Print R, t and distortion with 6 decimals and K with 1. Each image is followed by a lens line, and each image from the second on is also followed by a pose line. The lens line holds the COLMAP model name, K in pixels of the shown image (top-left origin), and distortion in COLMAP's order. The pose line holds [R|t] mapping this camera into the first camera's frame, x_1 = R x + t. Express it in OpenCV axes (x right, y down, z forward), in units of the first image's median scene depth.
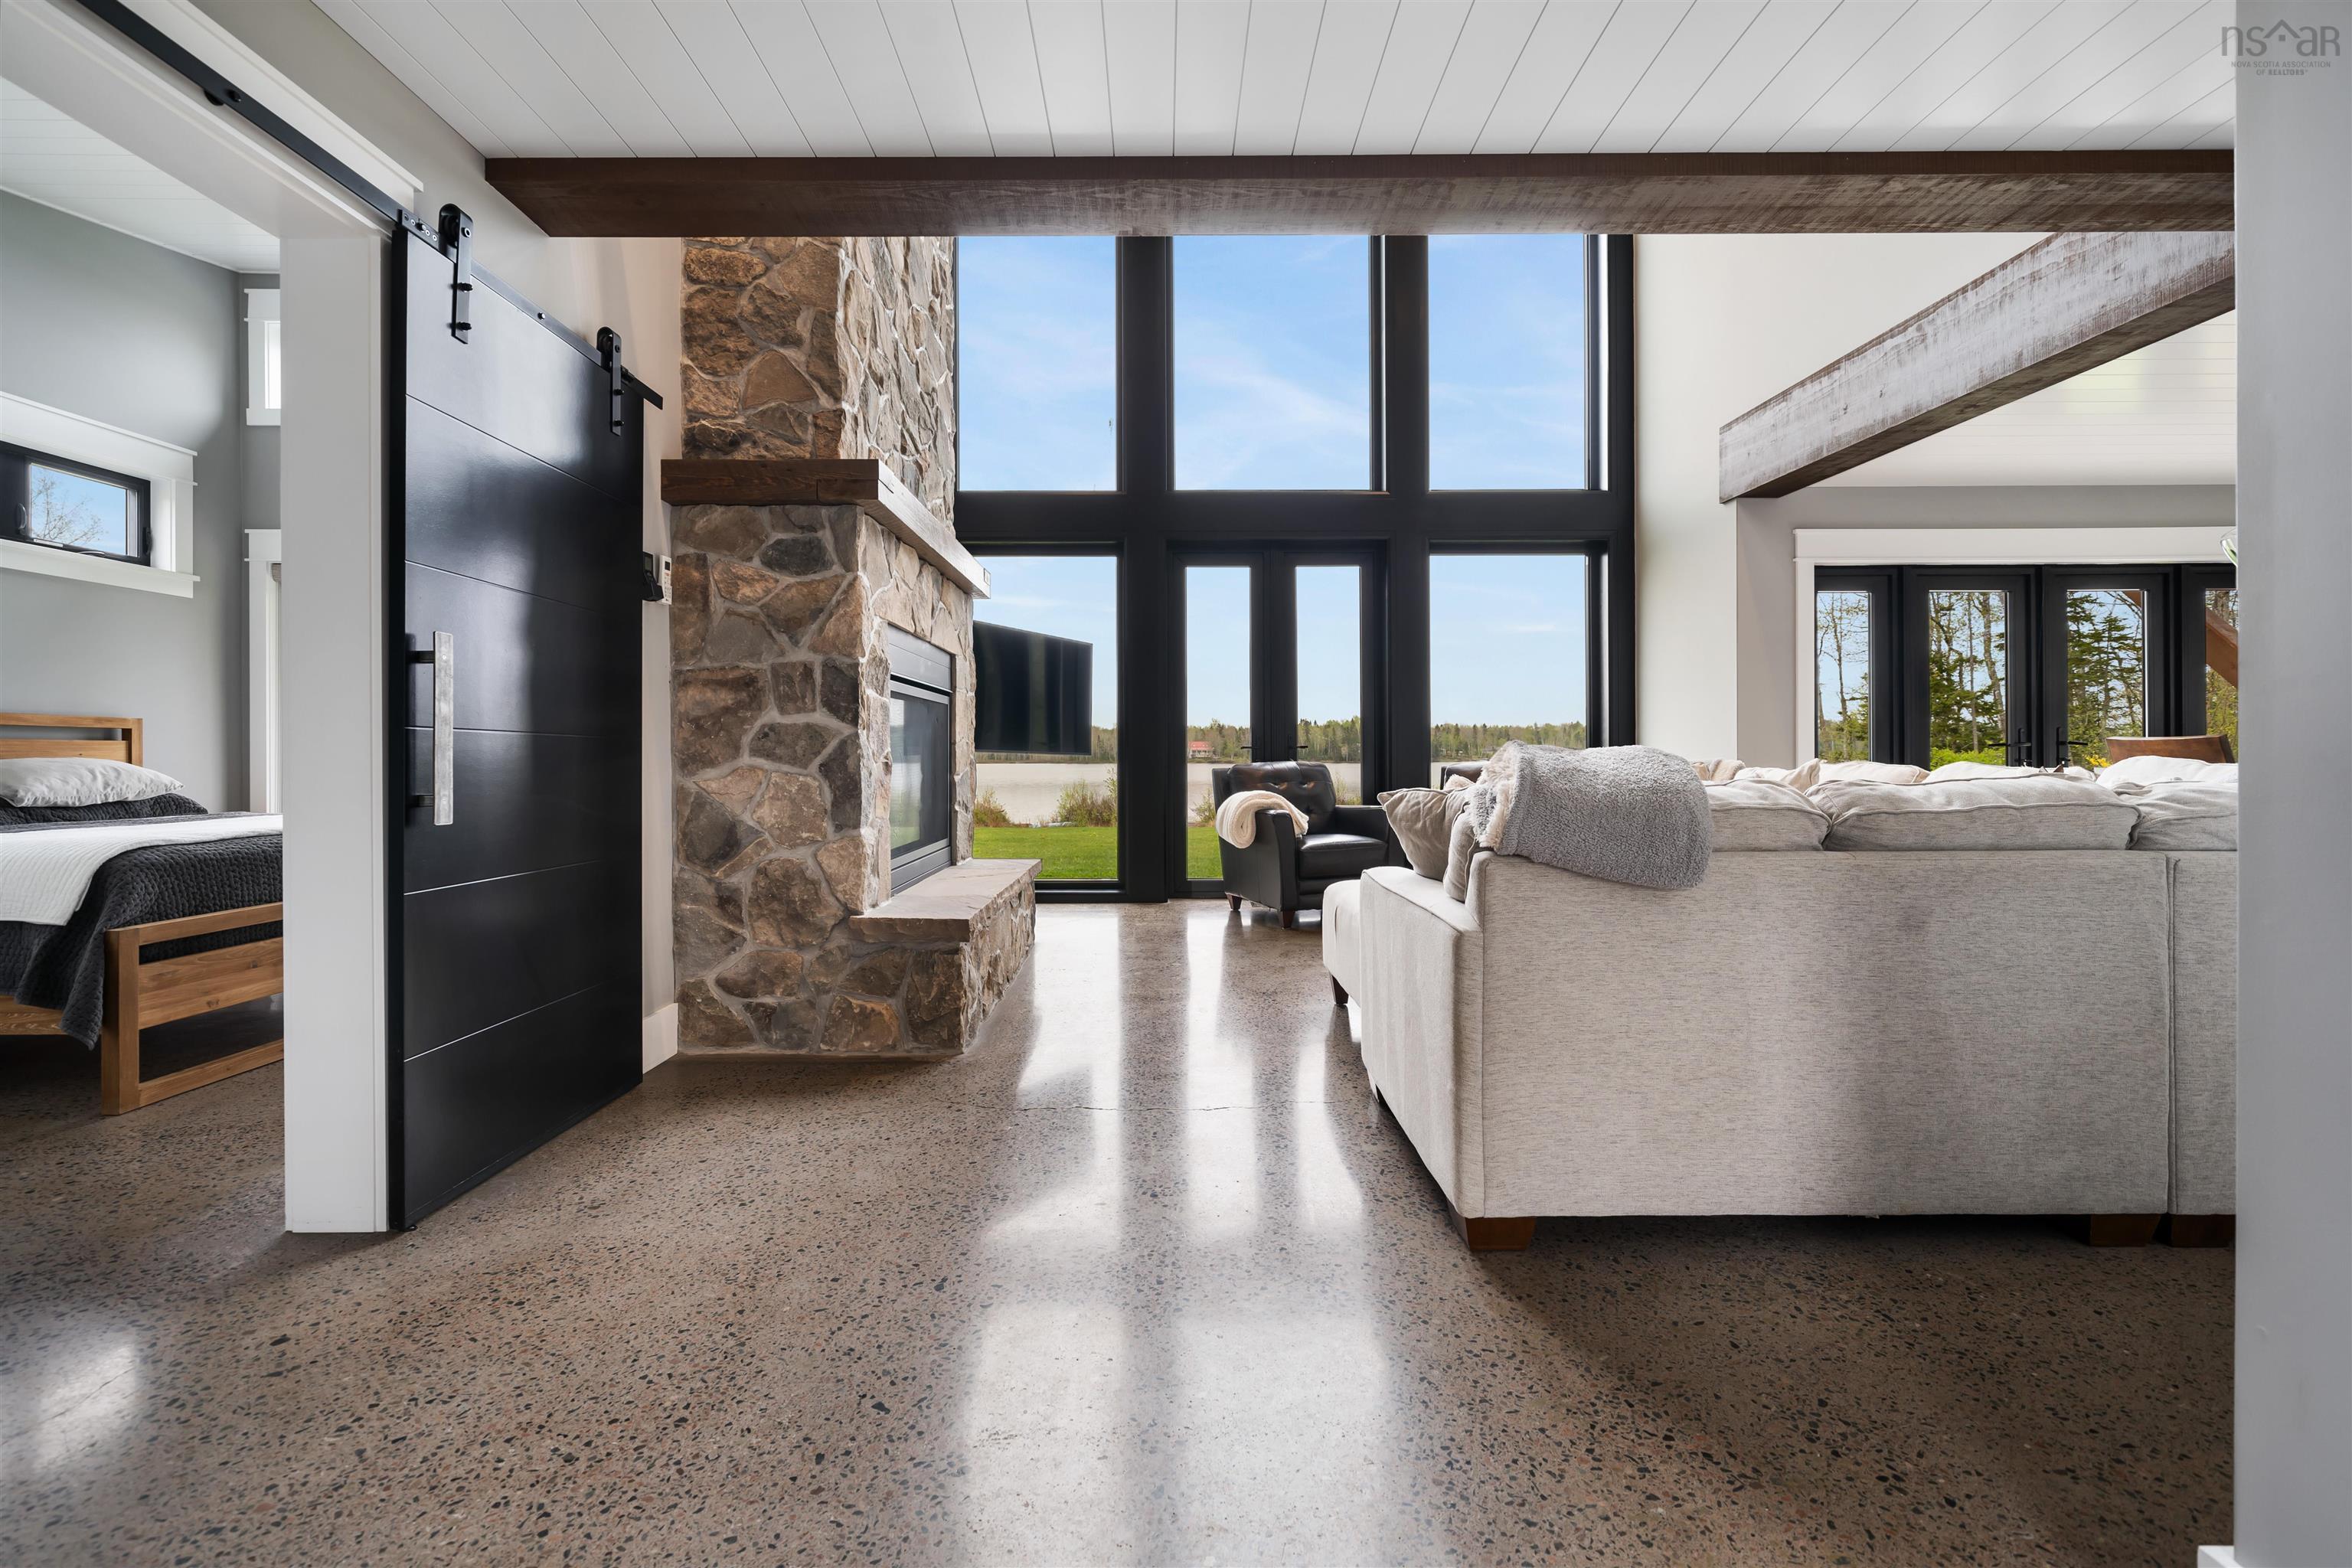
lens RADIAL K [[961.7, 0, 1164.7], [0, 961.7, 769.1], [0, 0, 1]] dist [-0.004234, 0.000295]
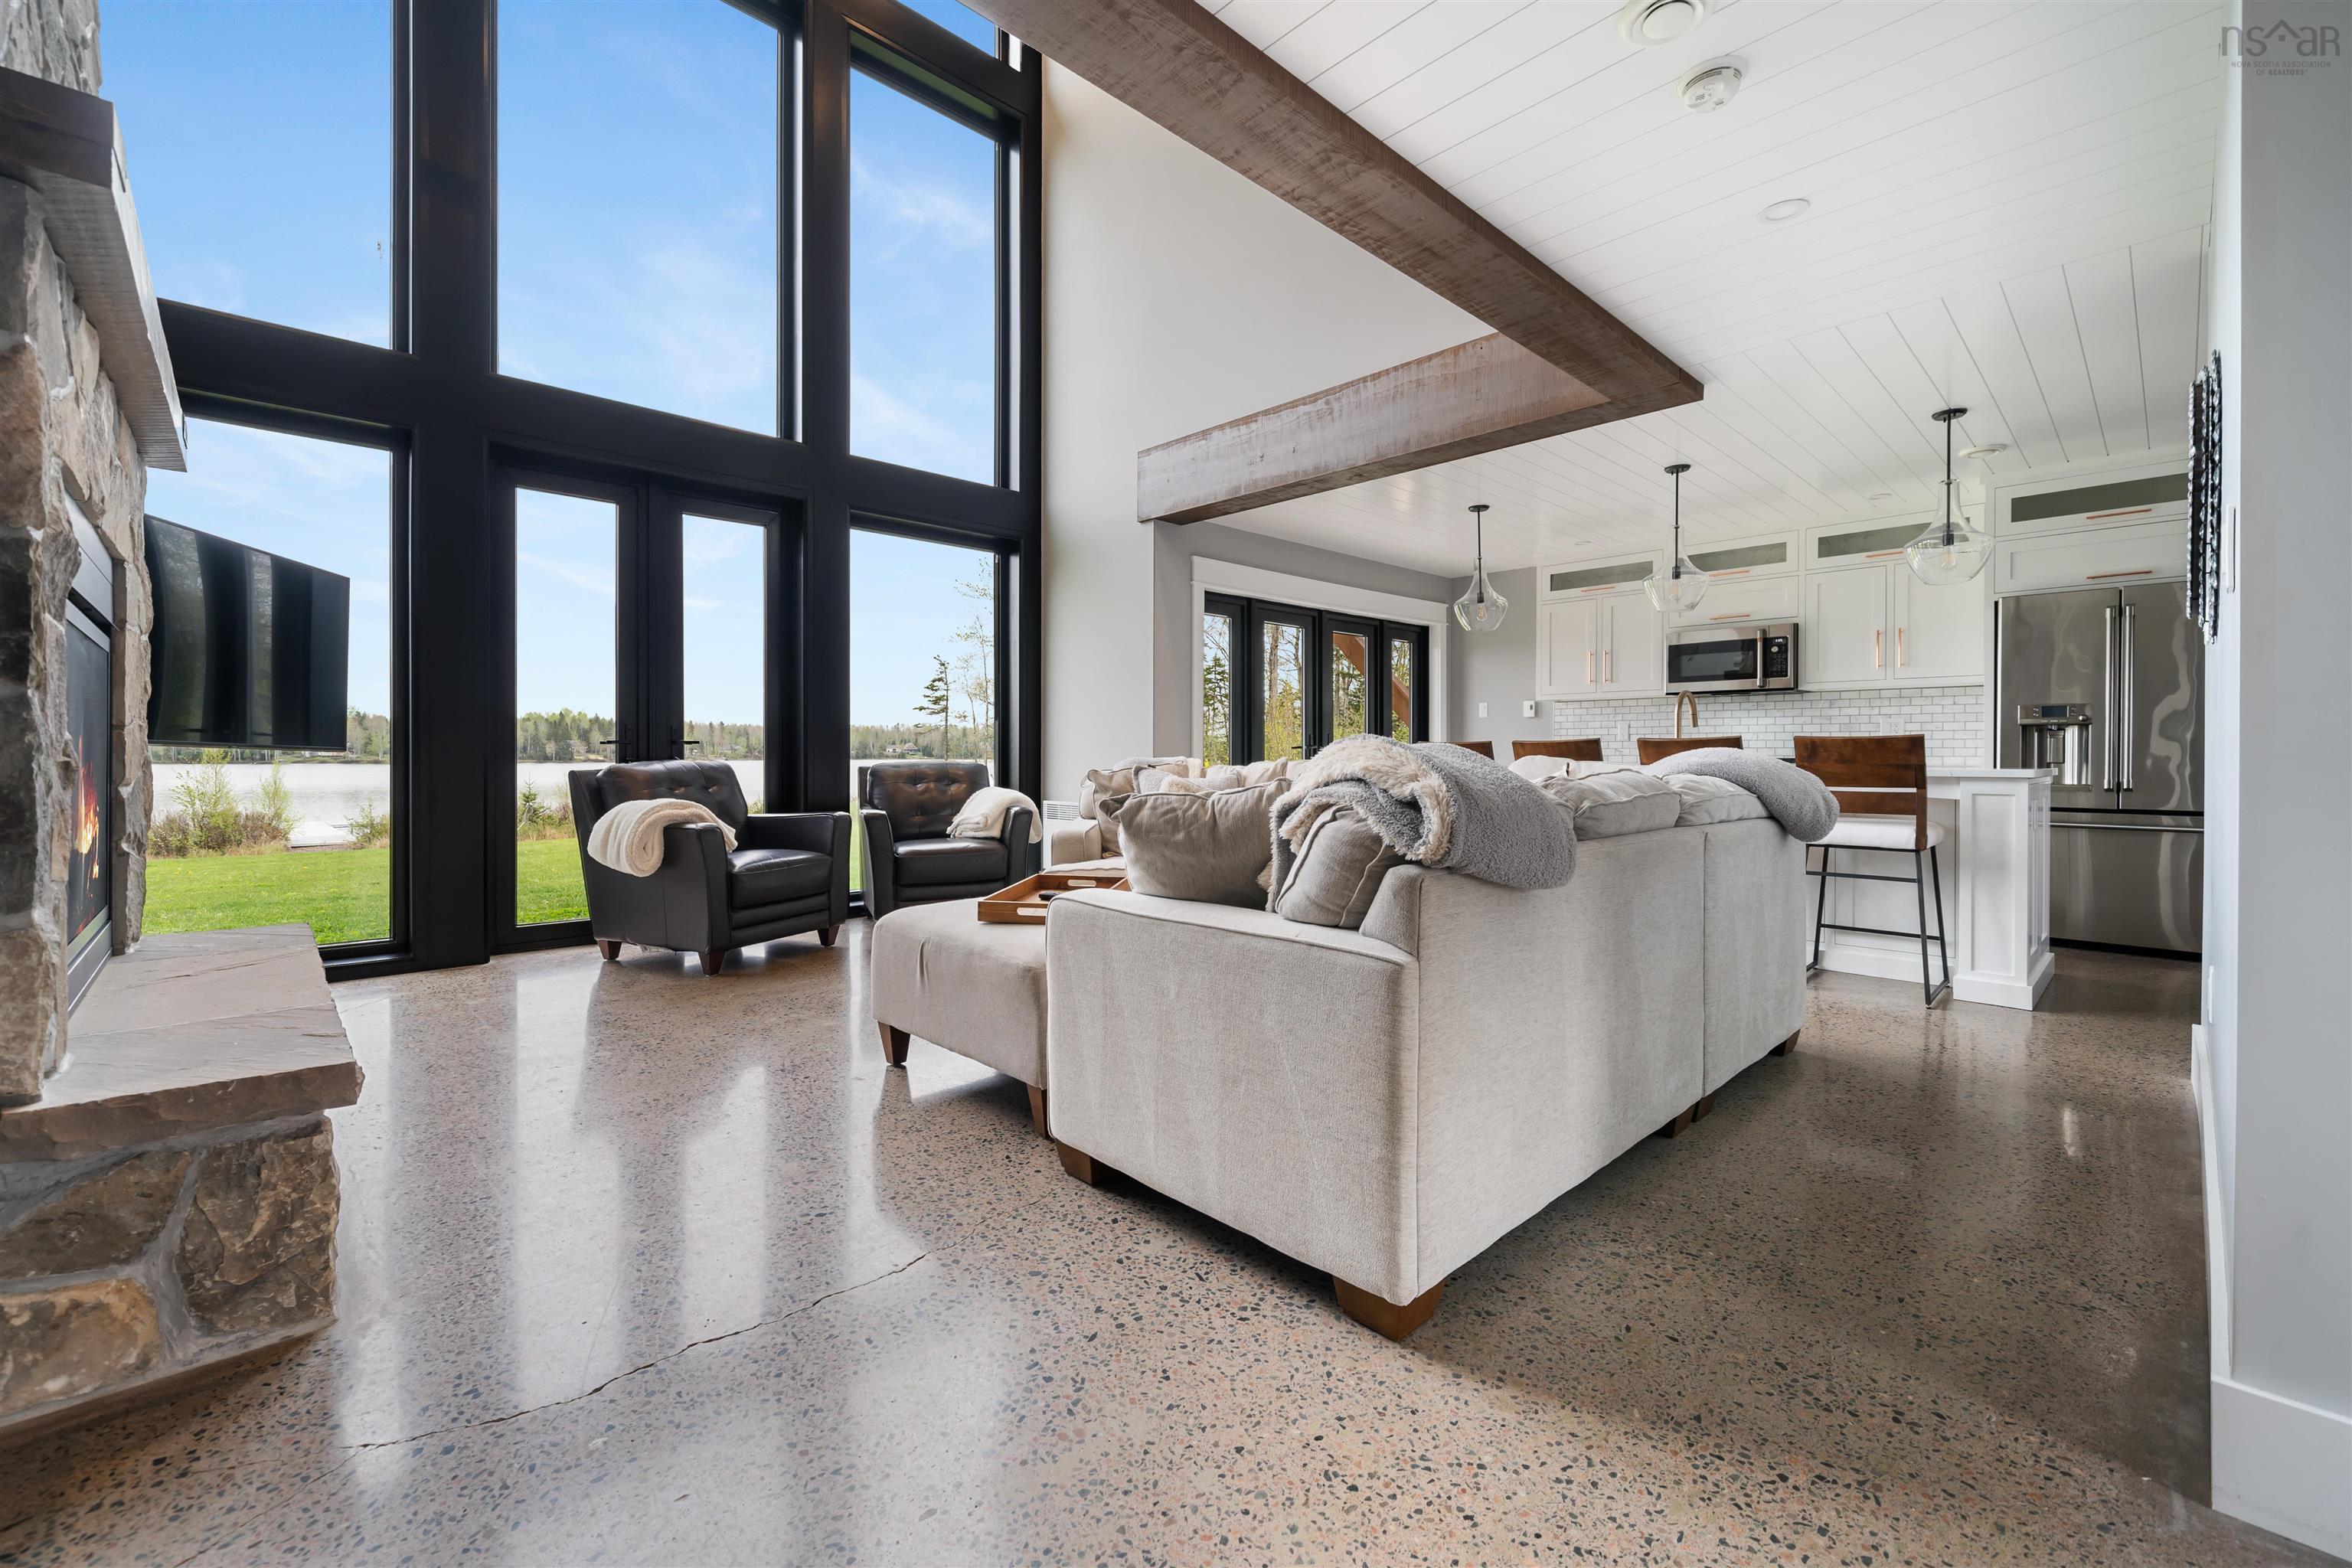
lens RADIAL K [[961.7, 0, 1170.9], [0, 961.7, 767.8], [0, 0, 1]] dist [-0.004234, 0.000295]
pose [[0.726081, -0.005927, 0.687583, -0.144199], [0.006233, 0.999979, 0.002038, -0.001250], [-0.687580, 0.002806, 0.726103, 0.189868]]
